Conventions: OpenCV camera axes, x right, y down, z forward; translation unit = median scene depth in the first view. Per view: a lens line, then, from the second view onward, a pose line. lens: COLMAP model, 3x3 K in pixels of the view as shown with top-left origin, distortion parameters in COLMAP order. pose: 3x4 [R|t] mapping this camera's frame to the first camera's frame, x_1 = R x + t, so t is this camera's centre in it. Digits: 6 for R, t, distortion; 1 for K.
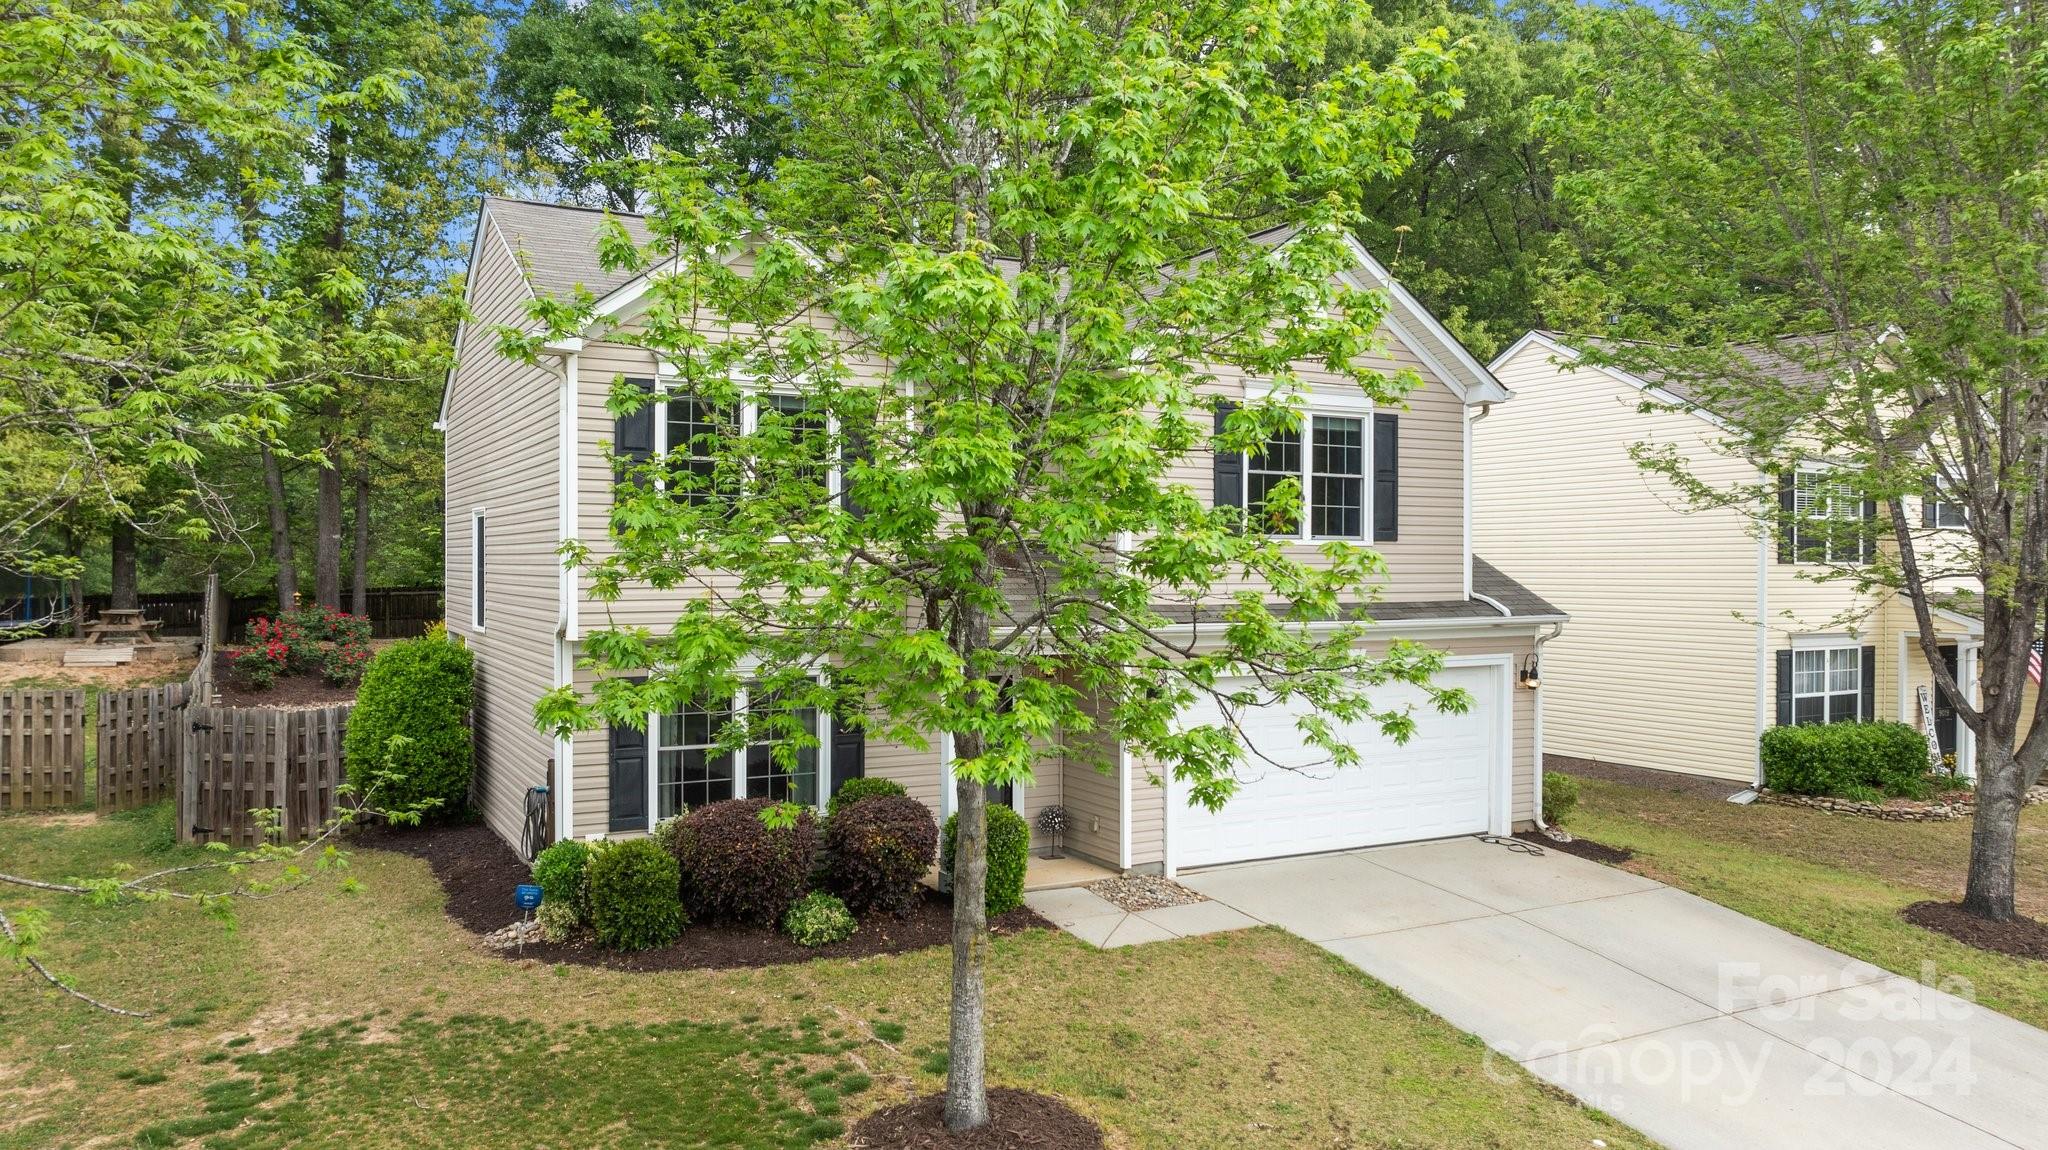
lens RADIAL K [[1444.8, 0, 1024.6], [0, 1444.8, 578.4], [0, 0, 1]] dist [-0.012894, 0.006174]
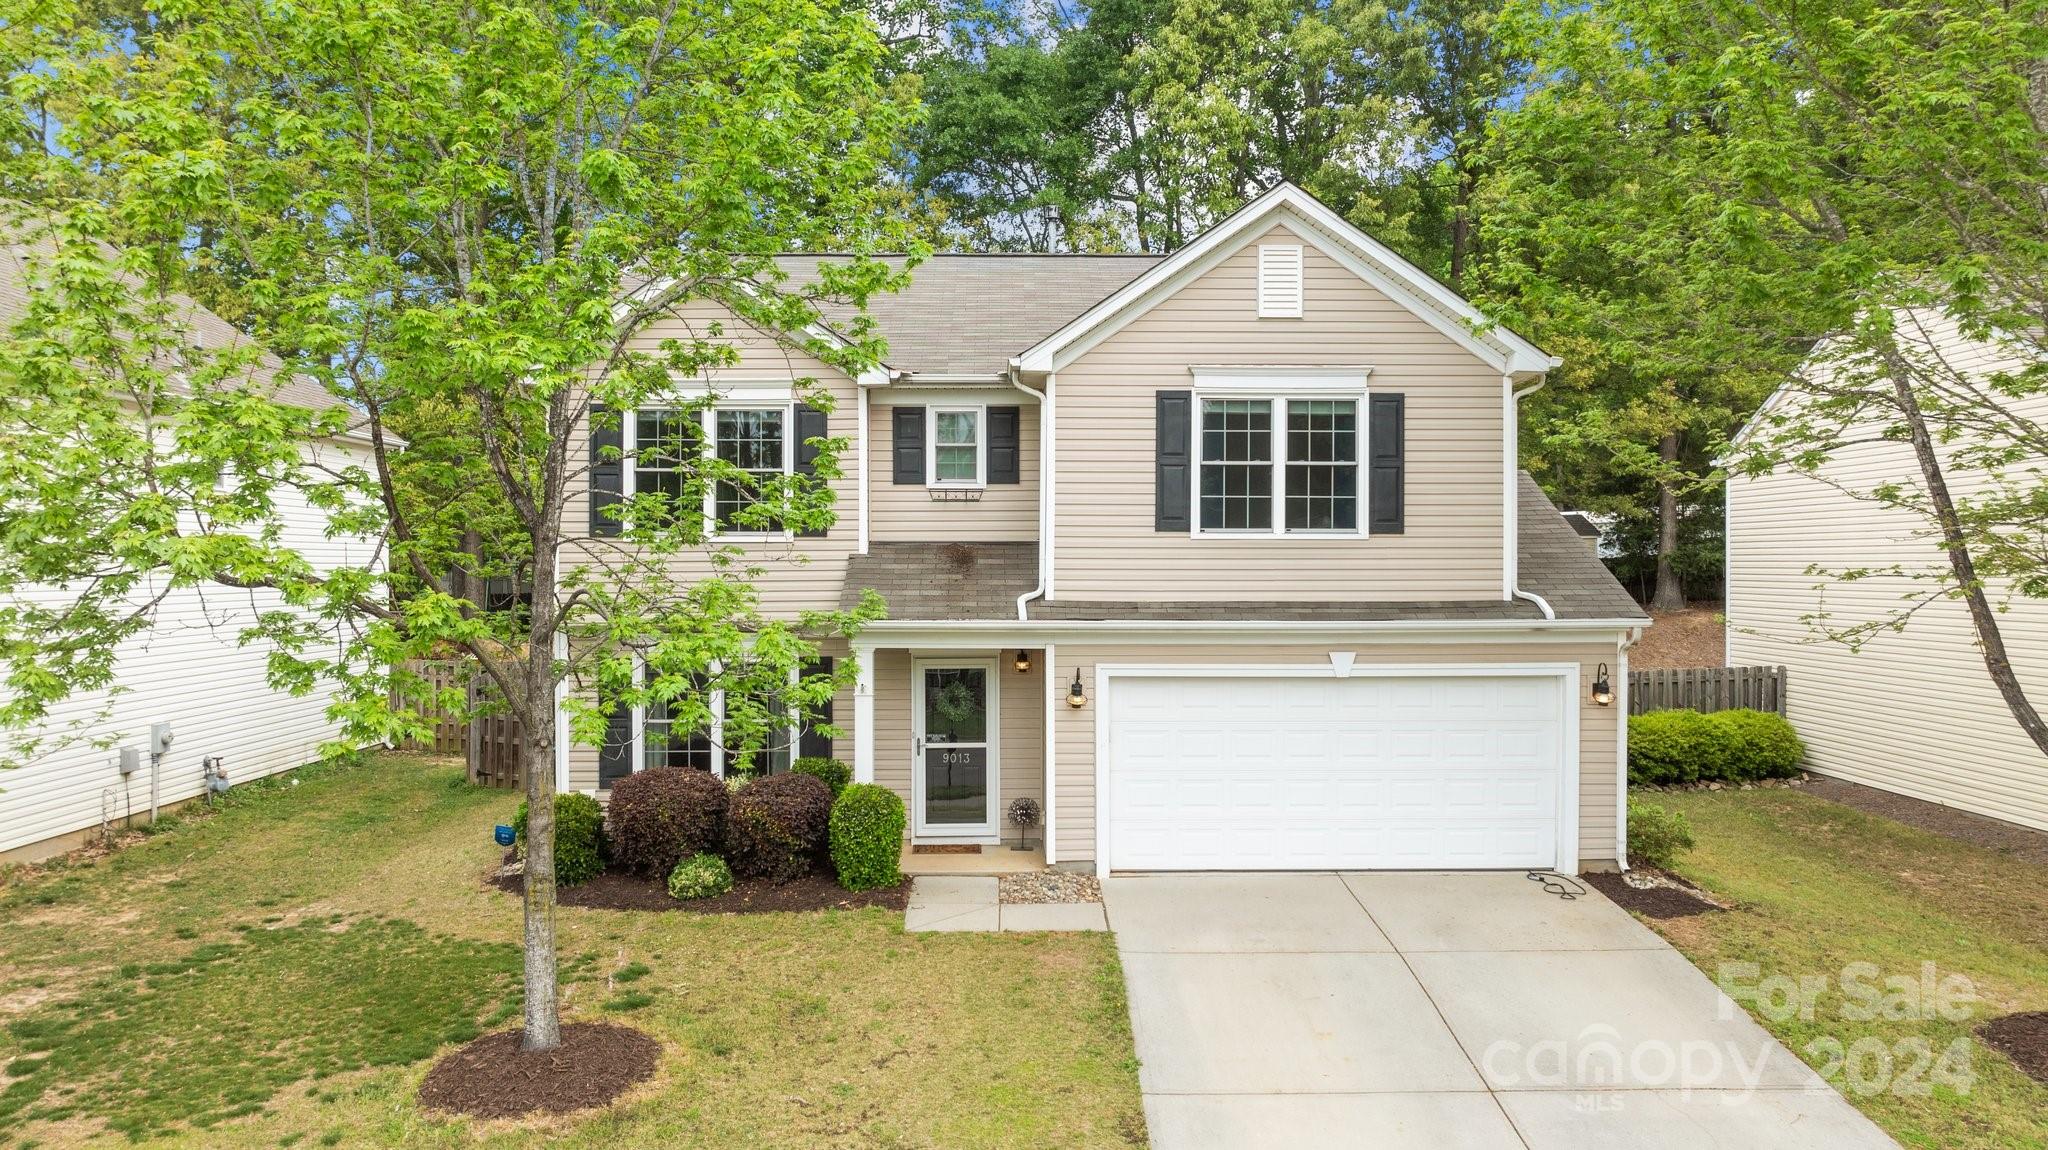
lens RADIAL K [[1444.8, 0, 1012.9], [0, 1444.8, 568.6], [0, 0, 1]] dist [-0.012894, 0.006174]
pose [[0.882919, -0.004297, -0.469506, 0.611392], [0.000309, 0.999963, -0.008572, 0.005164], [0.469525, 0.007423, 0.882888, 0.119465]]
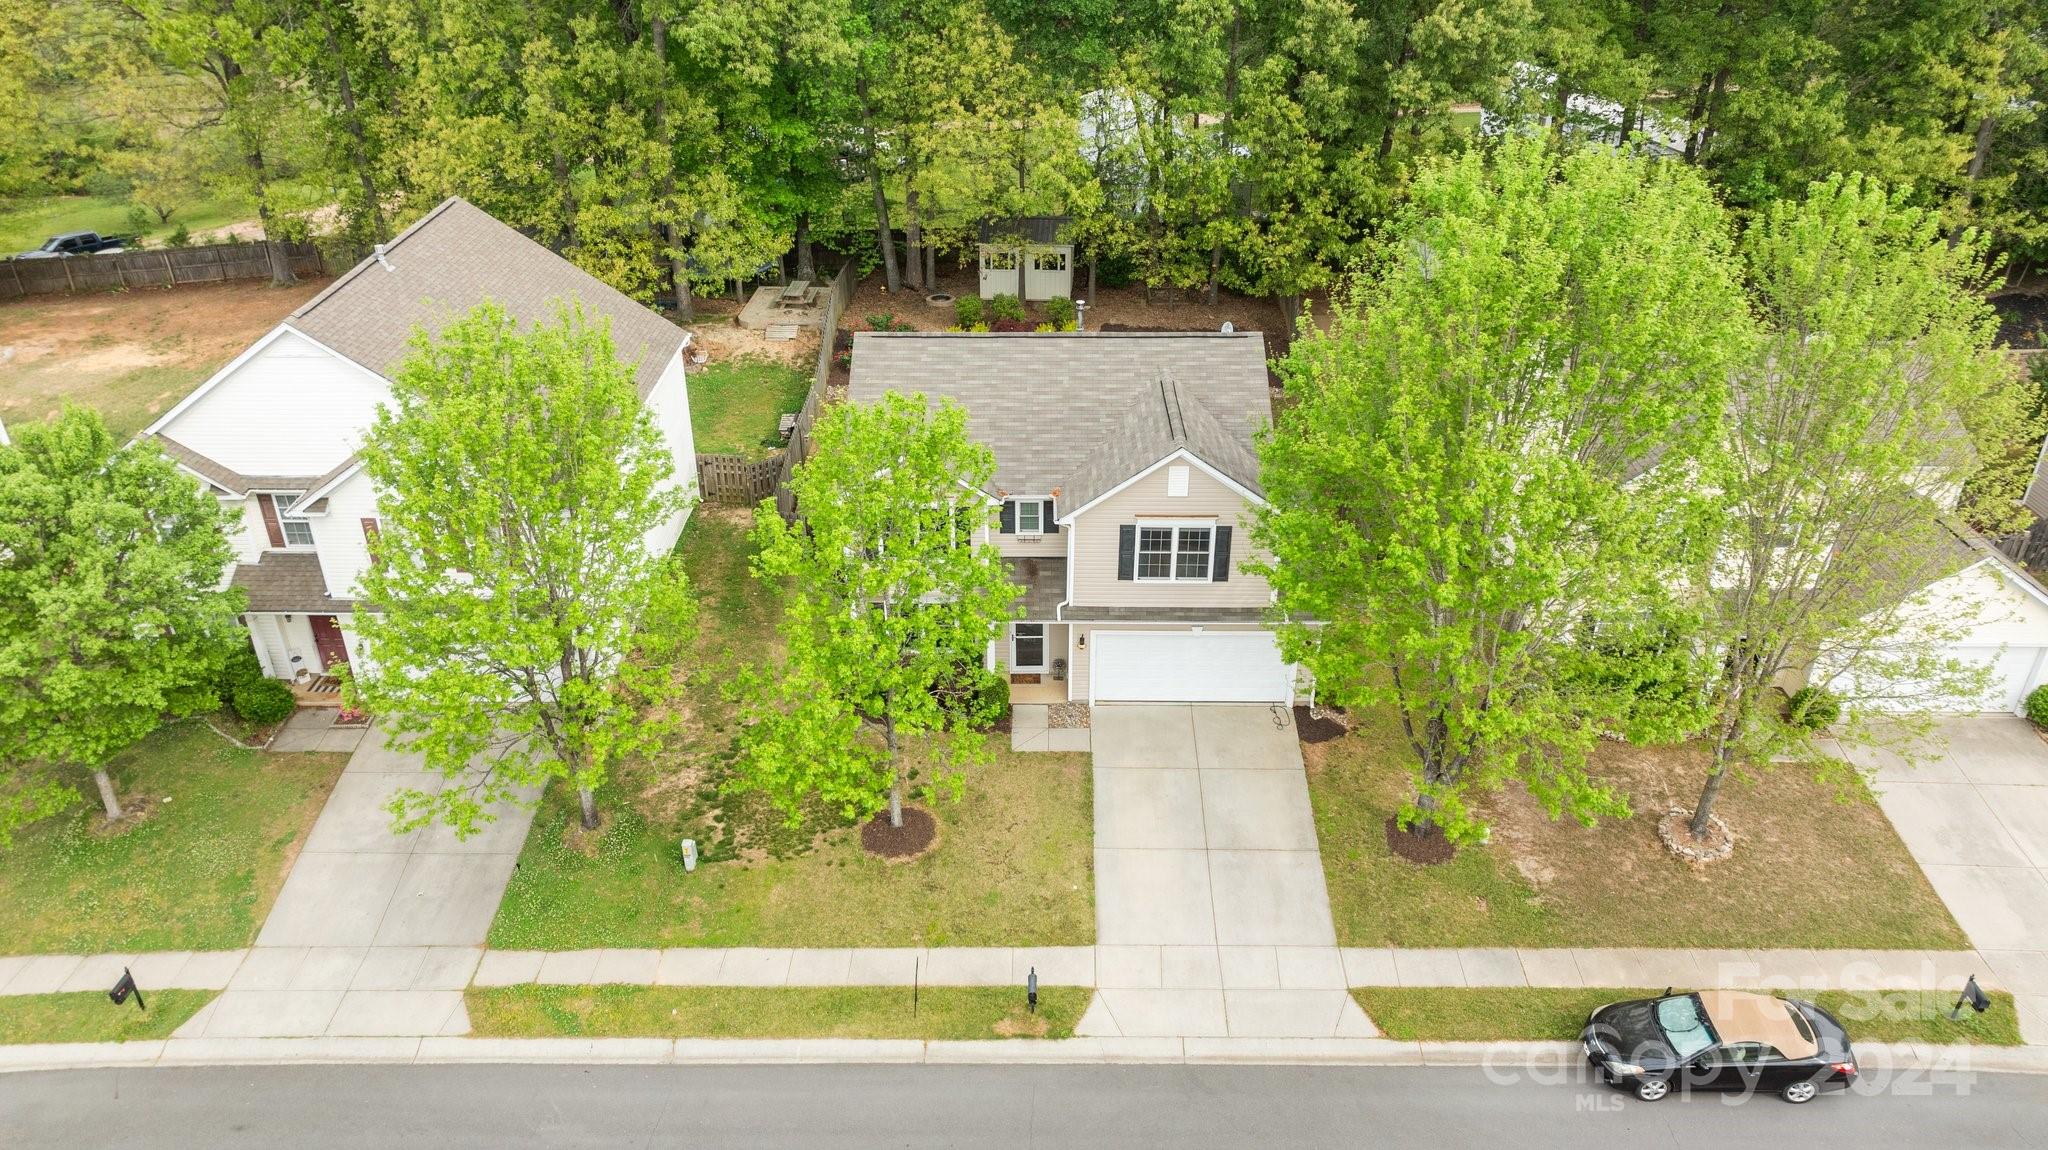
lens RADIAL K [[1444.8, 0, 1015.1], [0, 1444.8, 562.8], [0, 0, 1]] dist [-0.012894, 0.006174]
pose [[0.867930, 0.231281, -0.439553, 1.166616], [0.006363, 0.879720, 0.475449, -1.340265], [0.496646, -0.415453, 0.762064, -0.910020]]
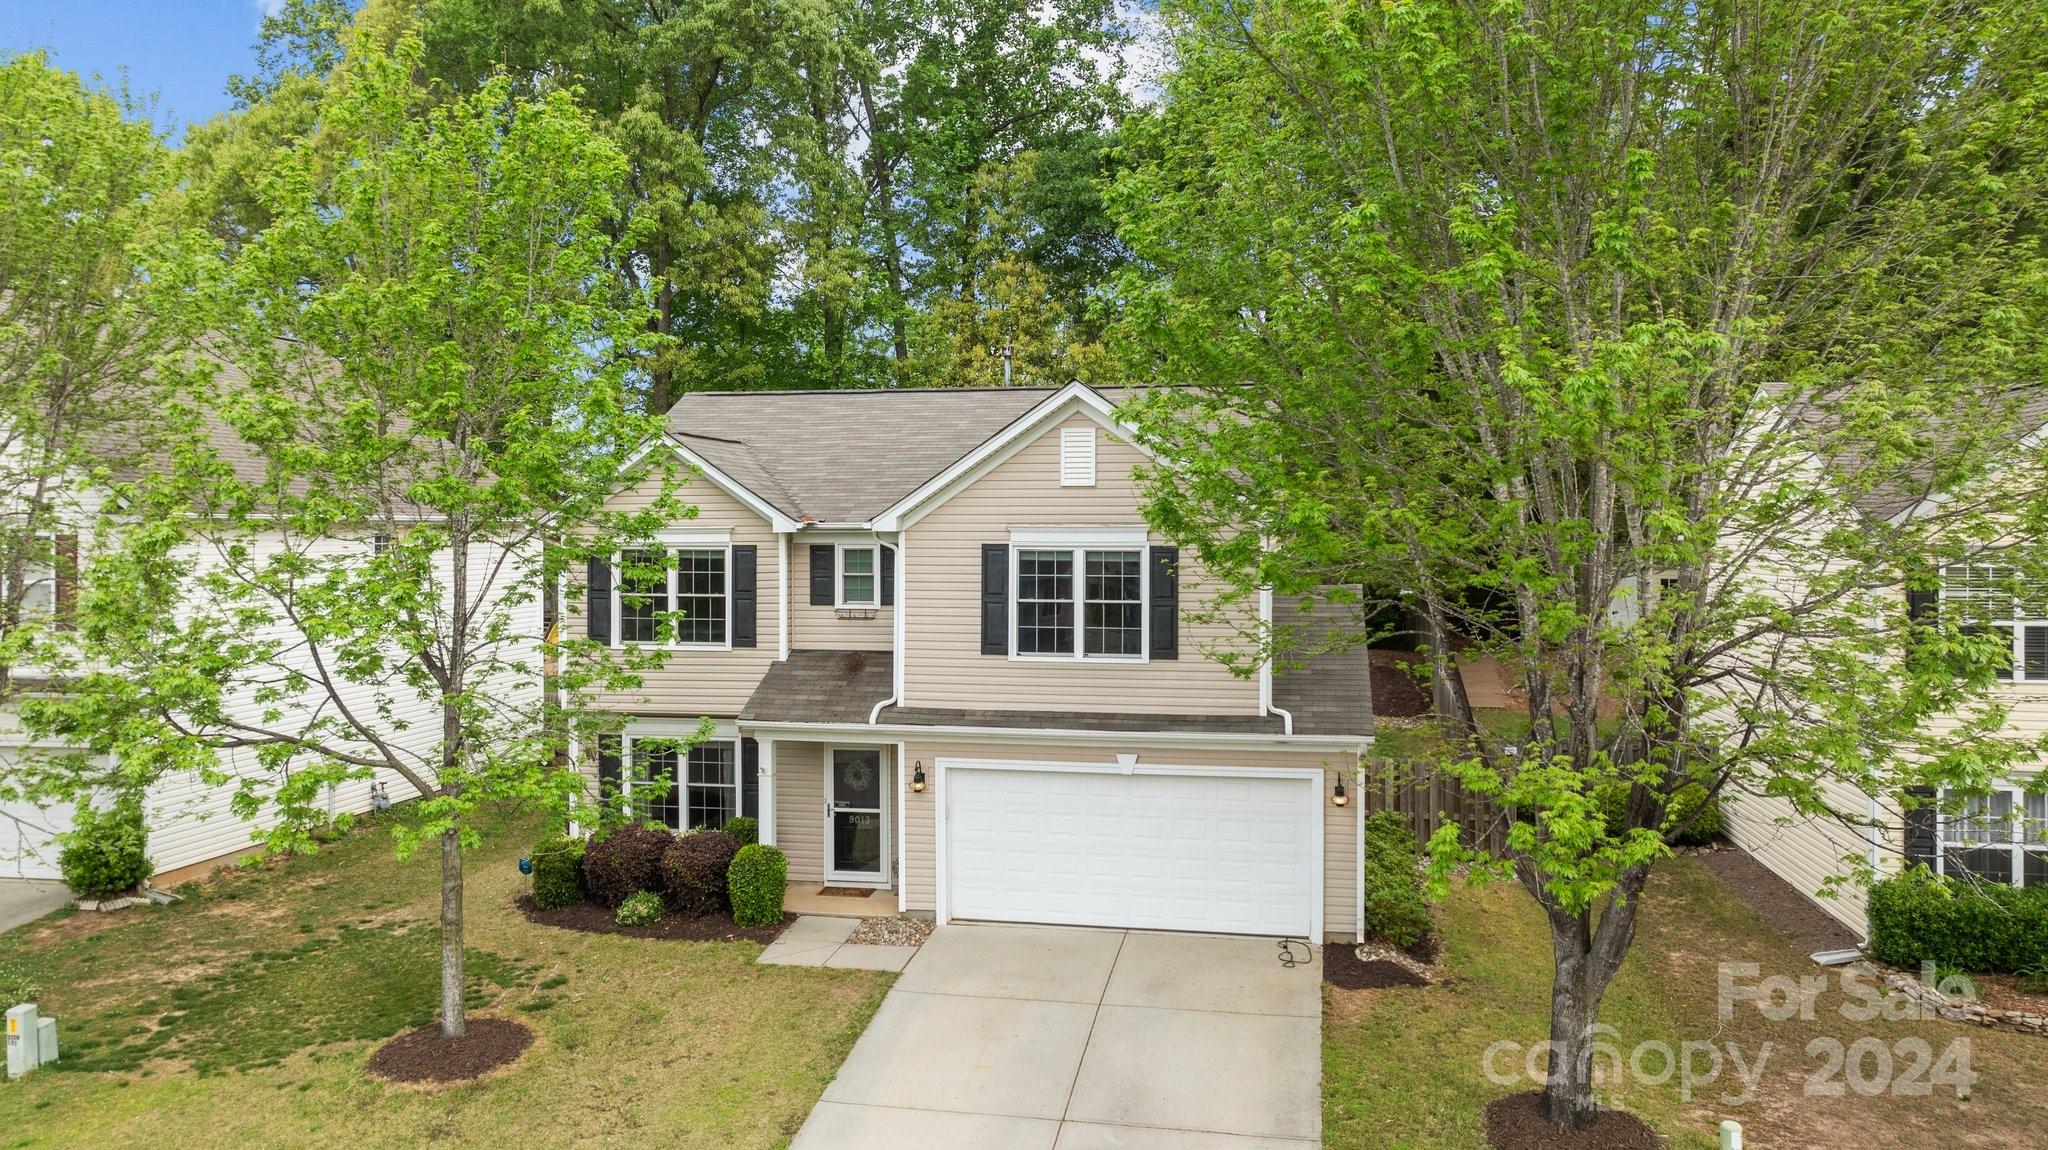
lens RADIAL K [[1444.8, 0, 1005.8], [0, 1444.8, 523.8], [0, 0, 1]] dist [-0.012894, 0.006174]
pose [[0.764065, -0.008793, -0.645080, 1.150179], [-0.001554, 0.999879, -0.015470, -0.148150], [0.645138, 0.012823, 0.763959, 0.083485]]
